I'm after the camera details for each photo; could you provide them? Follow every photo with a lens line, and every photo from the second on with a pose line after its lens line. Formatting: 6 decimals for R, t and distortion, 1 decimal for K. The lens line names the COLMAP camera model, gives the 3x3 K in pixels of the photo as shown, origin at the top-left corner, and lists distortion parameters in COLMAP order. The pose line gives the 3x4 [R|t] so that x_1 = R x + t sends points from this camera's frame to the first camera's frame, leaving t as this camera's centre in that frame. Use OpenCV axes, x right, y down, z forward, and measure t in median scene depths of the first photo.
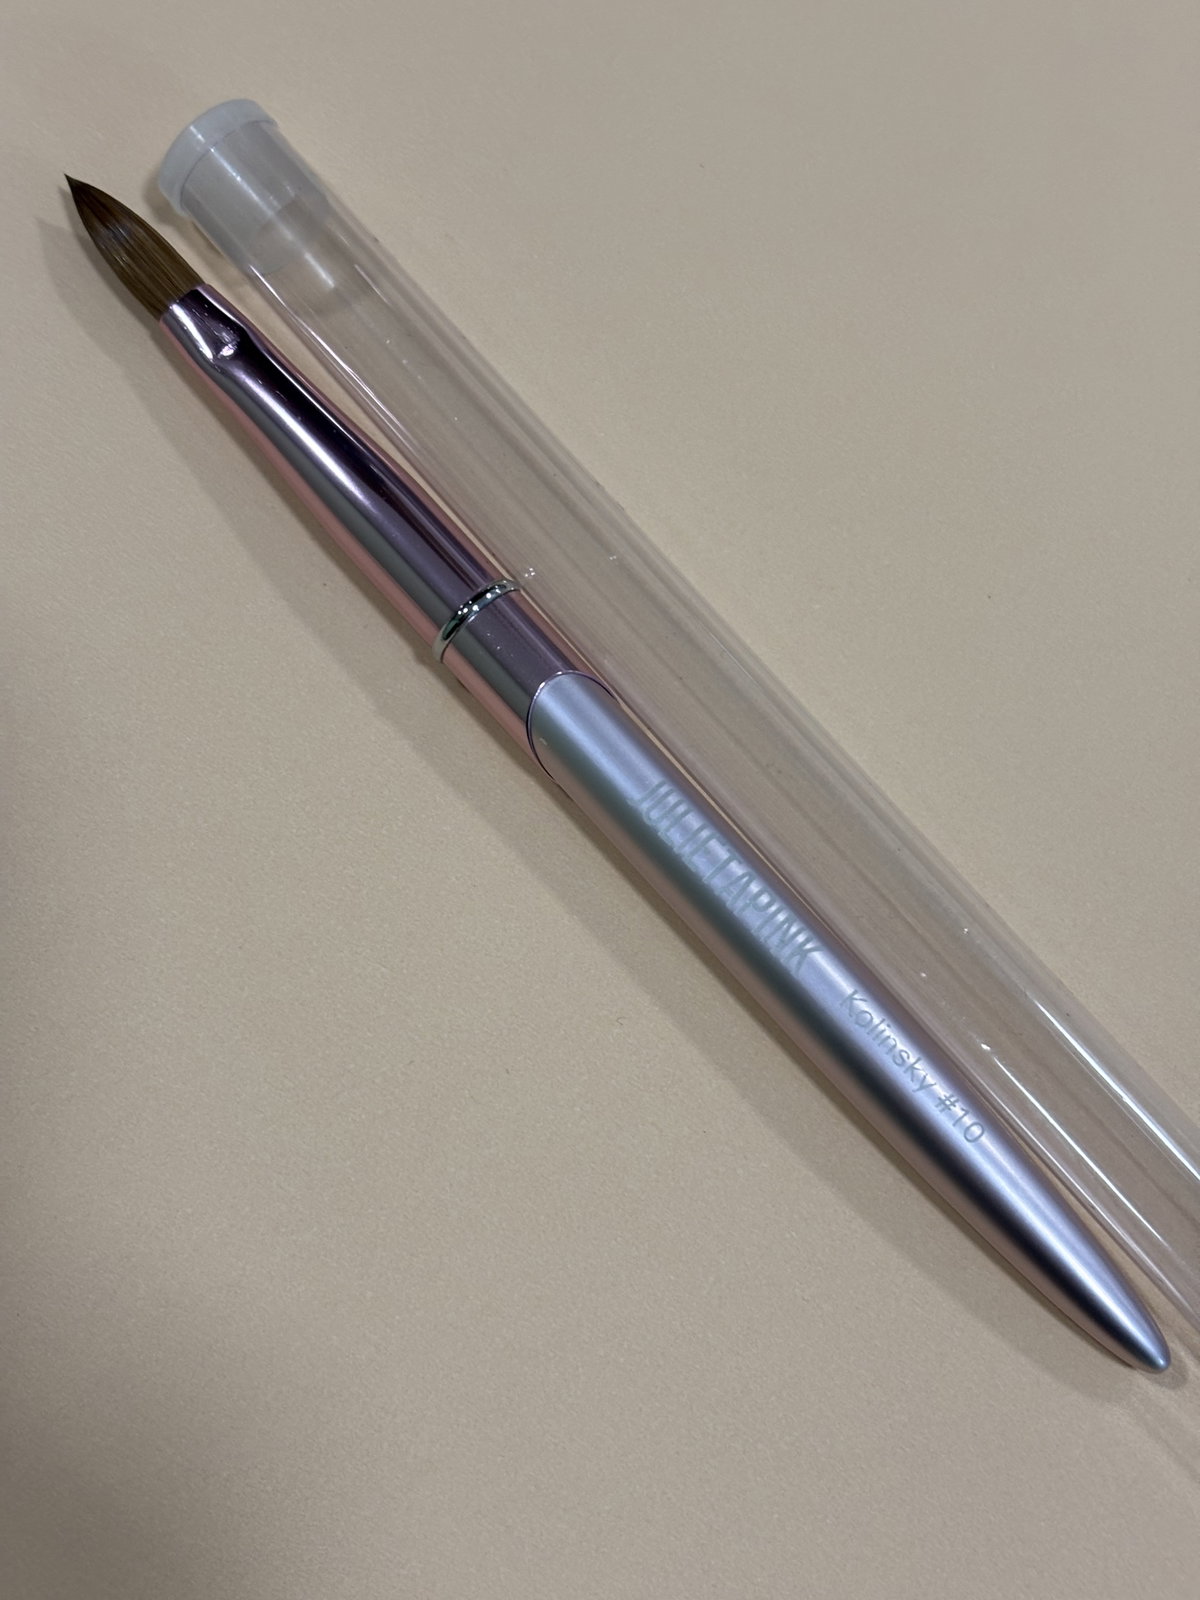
lens RADIAL K [[2460.4, 0, 611.8], [0, 2460.4, 800.7], [0, 0, 1]] dist [0.256379, -1.419877]
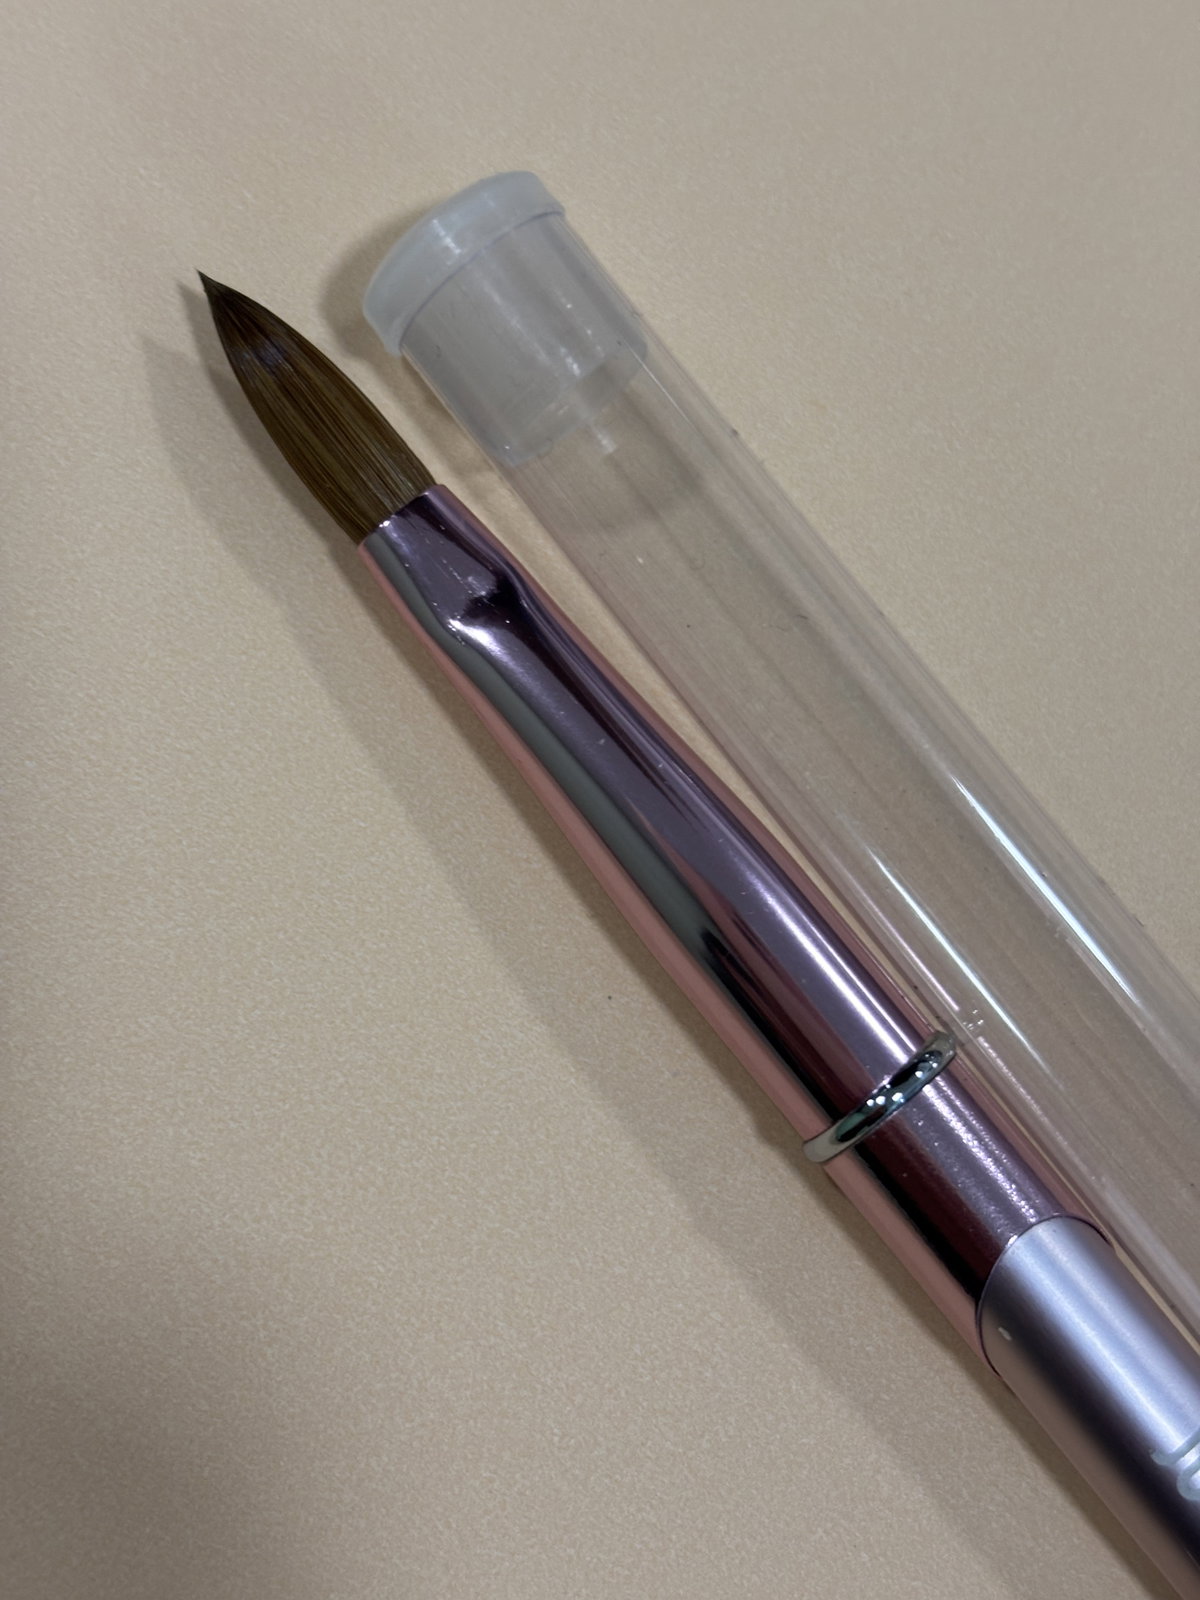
lens RADIAL K [[2460.4, 0, 611.8], [0, 2460.4, 800.7], [0, 0, 1]] dist [0.256379, -1.419877]
pose [[0.996261, 0.051986, 0.069004, -0.166015], [-0.056967, 0.995755, 0.072294, -0.185717], [-0.064953, -0.075955, 0.994994, 0.423282]]
